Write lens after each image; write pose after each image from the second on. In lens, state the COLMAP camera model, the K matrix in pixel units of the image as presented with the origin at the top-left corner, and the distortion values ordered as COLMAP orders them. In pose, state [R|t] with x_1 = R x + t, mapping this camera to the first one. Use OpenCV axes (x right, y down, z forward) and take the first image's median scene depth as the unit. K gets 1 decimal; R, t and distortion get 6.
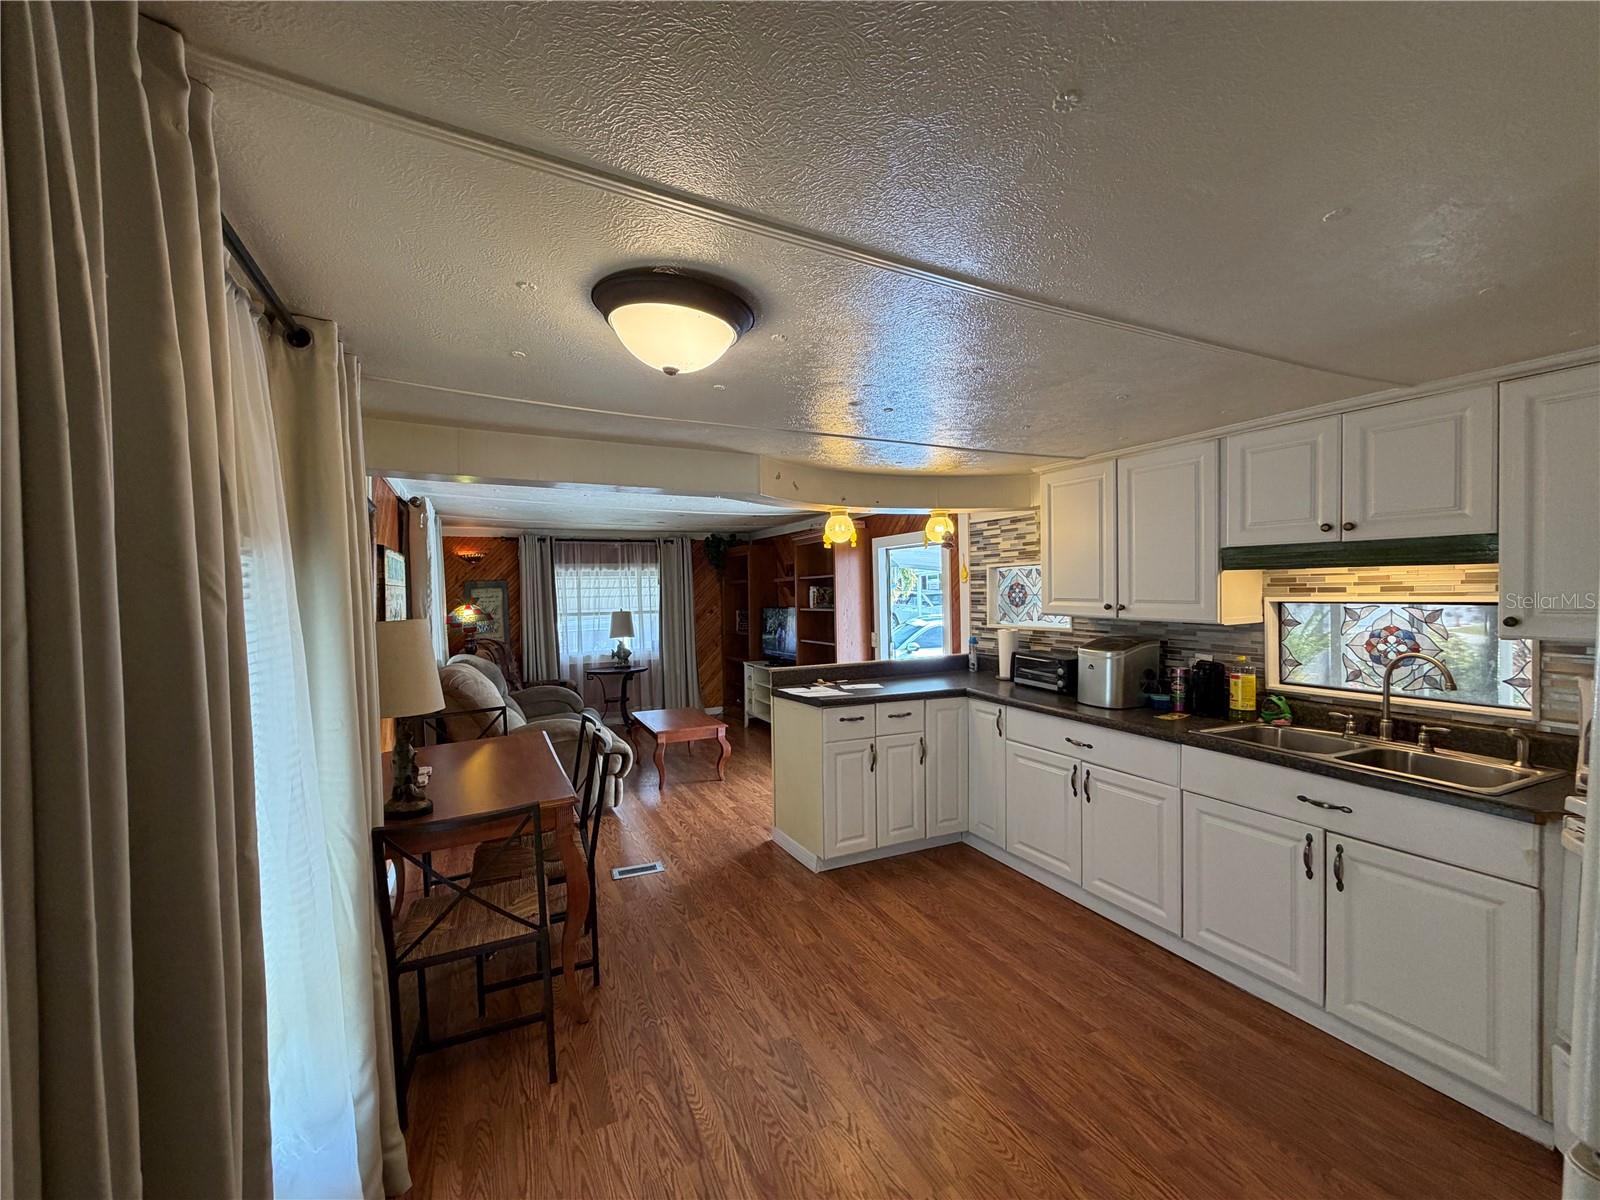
lens RADIAL K [[637.1, 0, 793.7], [0, 637.1, 600.8], [0, 0, 1]] dist [-0.002040, -0.000035]
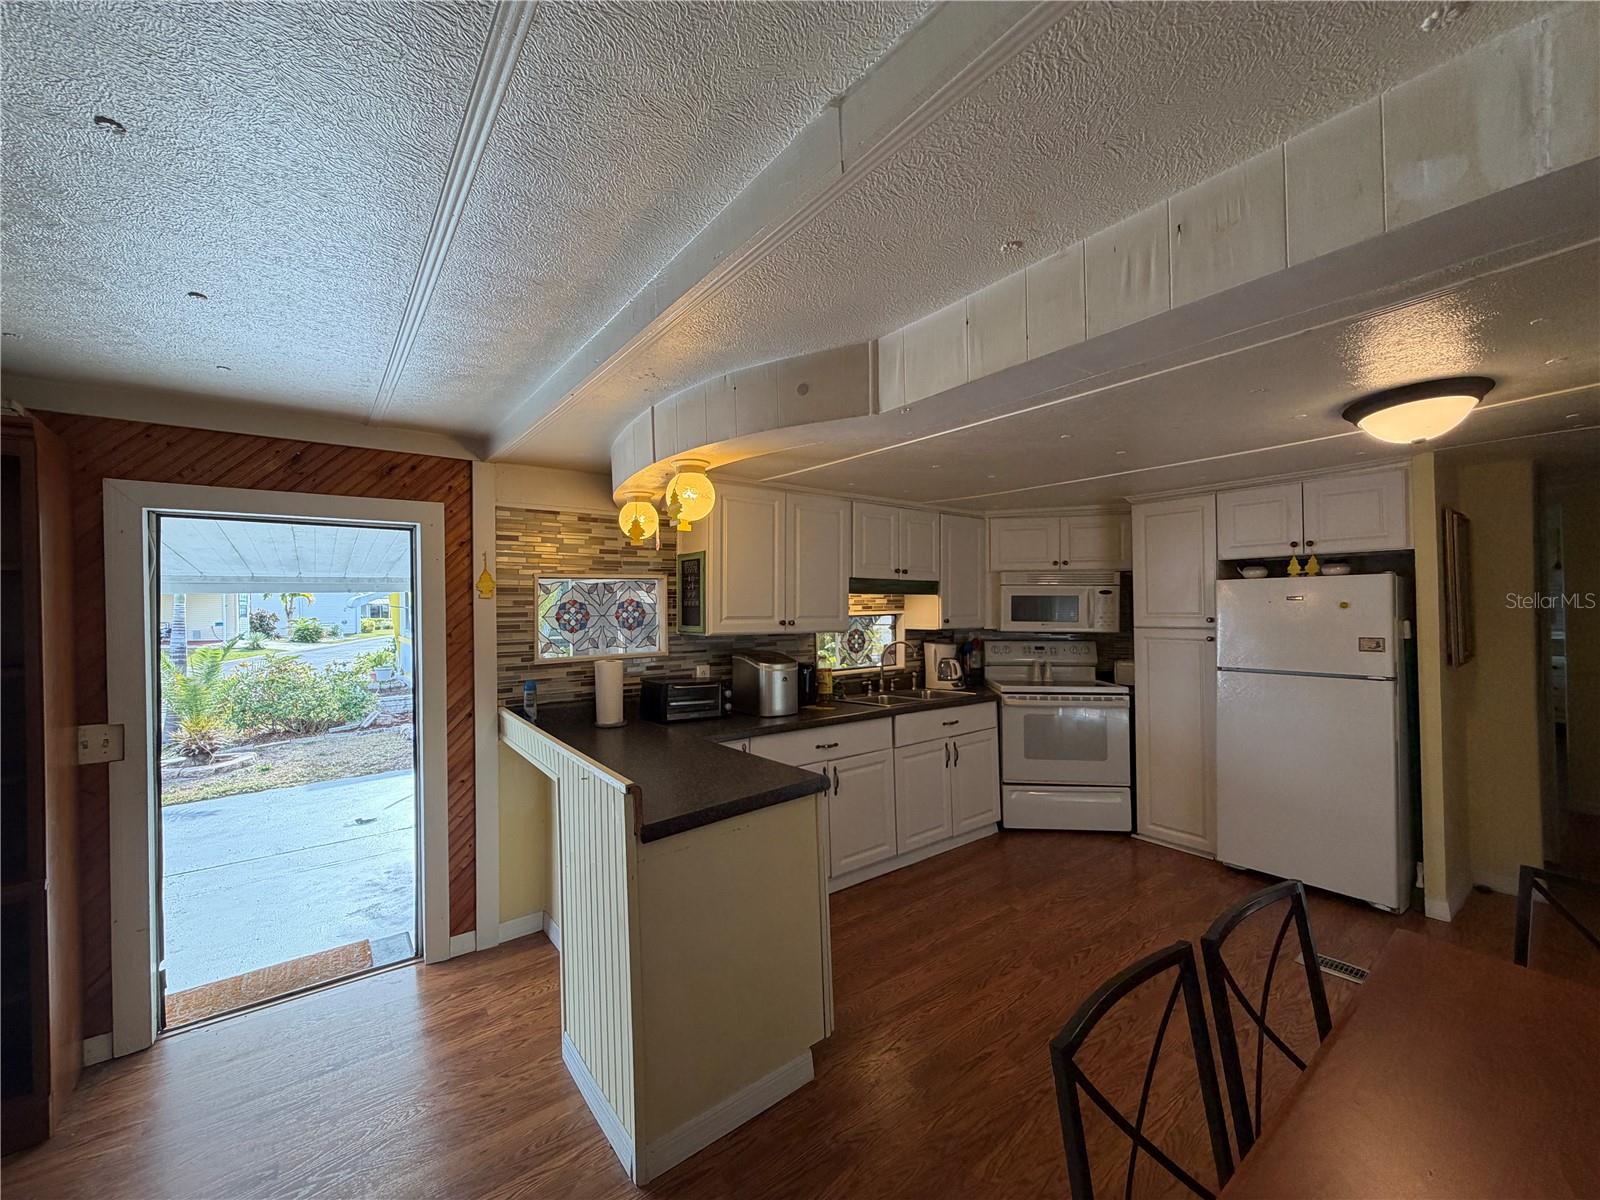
lens RADIAL K [[637.1, 0, 793.7], [0, 637.1, 600.8], [0, 0, 1]] dist [-0.002040, -0.000035]
pose [[-0.192204, 0.026062, 0.981009, -0.382272], [0.031572, 0.999294, -0.020362, -0.003631], [-0.980847, 0.027059, -0.192891, 0.772215]]
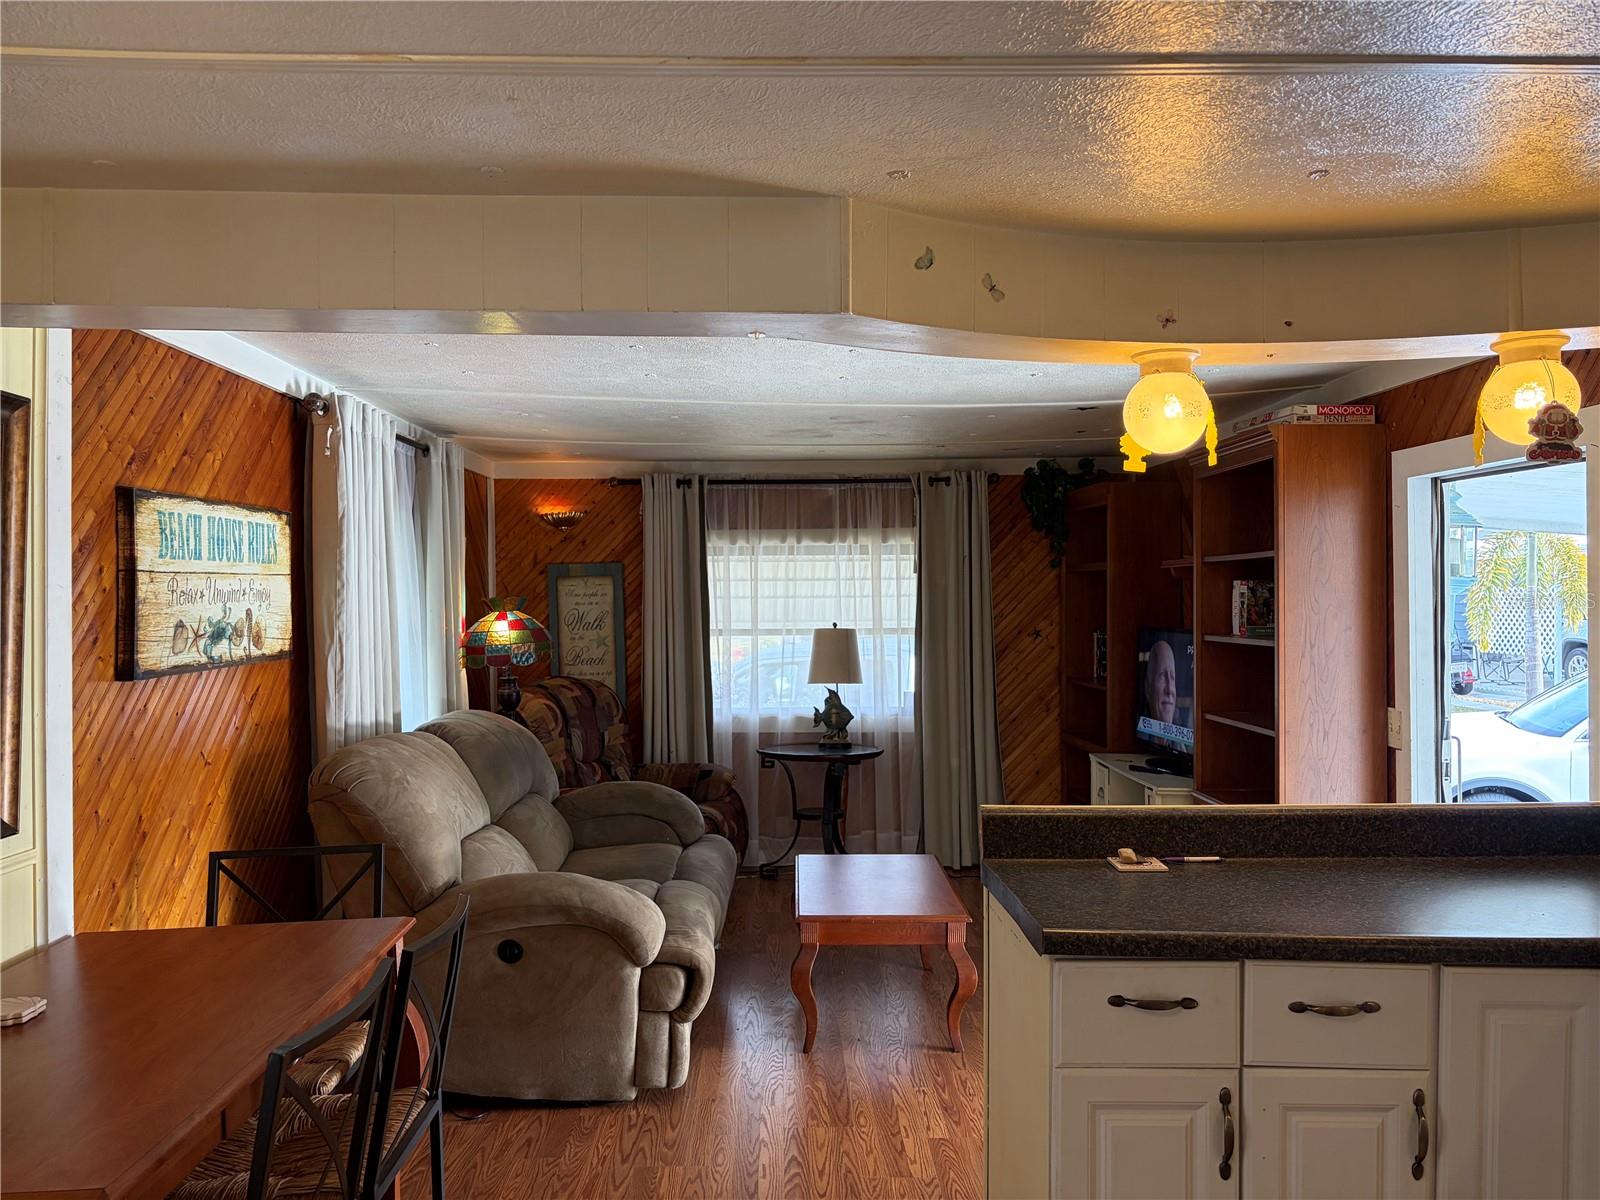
lens RADIAL K [[1197.9, 0, 808.4], [0, 1197.9, 602.1], [0, 0, 1]] dist [0.088414, -0.111756]
pose [[0.911110, 0.016871, -0.411818, 0.124147], [-0.016820, 0.999852, 0.003749, -0.009596], [0.411820, 0.003512, 0.911259, 0.257718]]
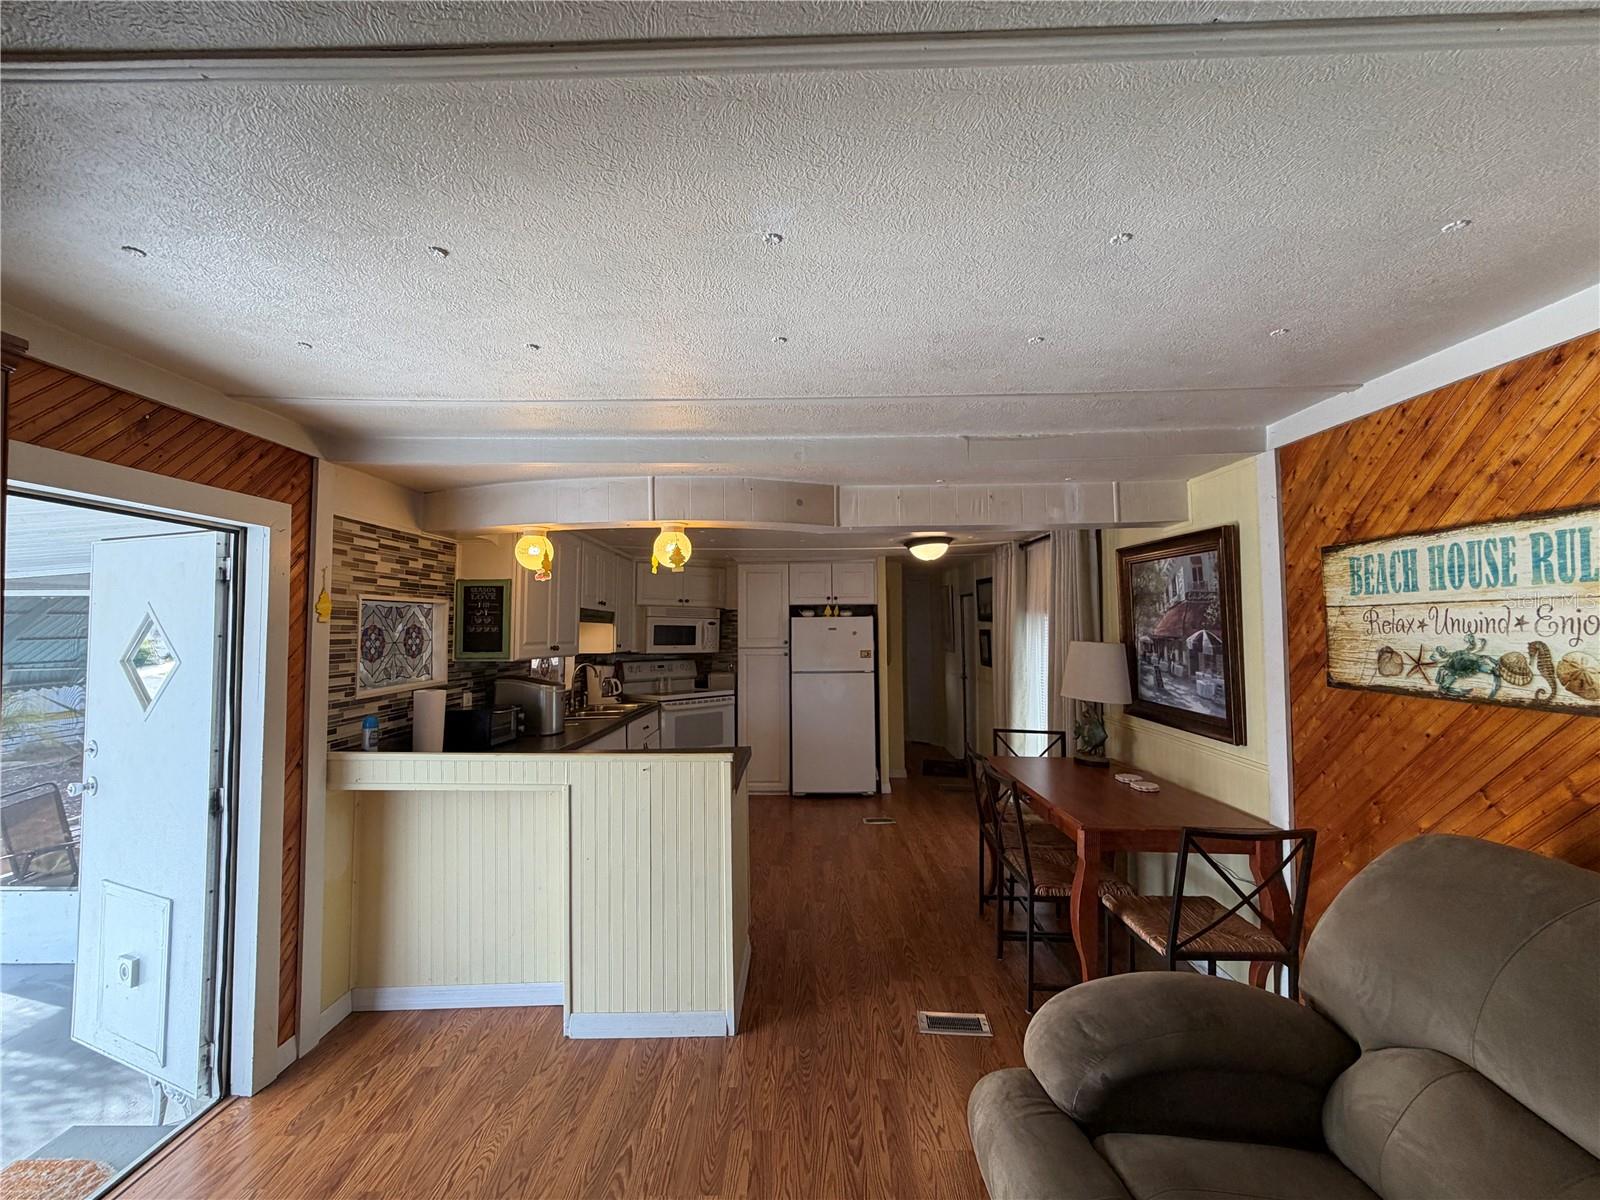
lens RADIAL K [[646.5, 0, 800.0], [0, 646.5, 600.0], [0, 0, 1]] dist [-0.001238, -0.000113]
pose [[-0.895279, 0.040521, 0.443659, -0.303756], [0.027550, 0.998985, -0.035645, -0.016107], [-0.444653, -0.019689, -0.895486, 1.222558]]
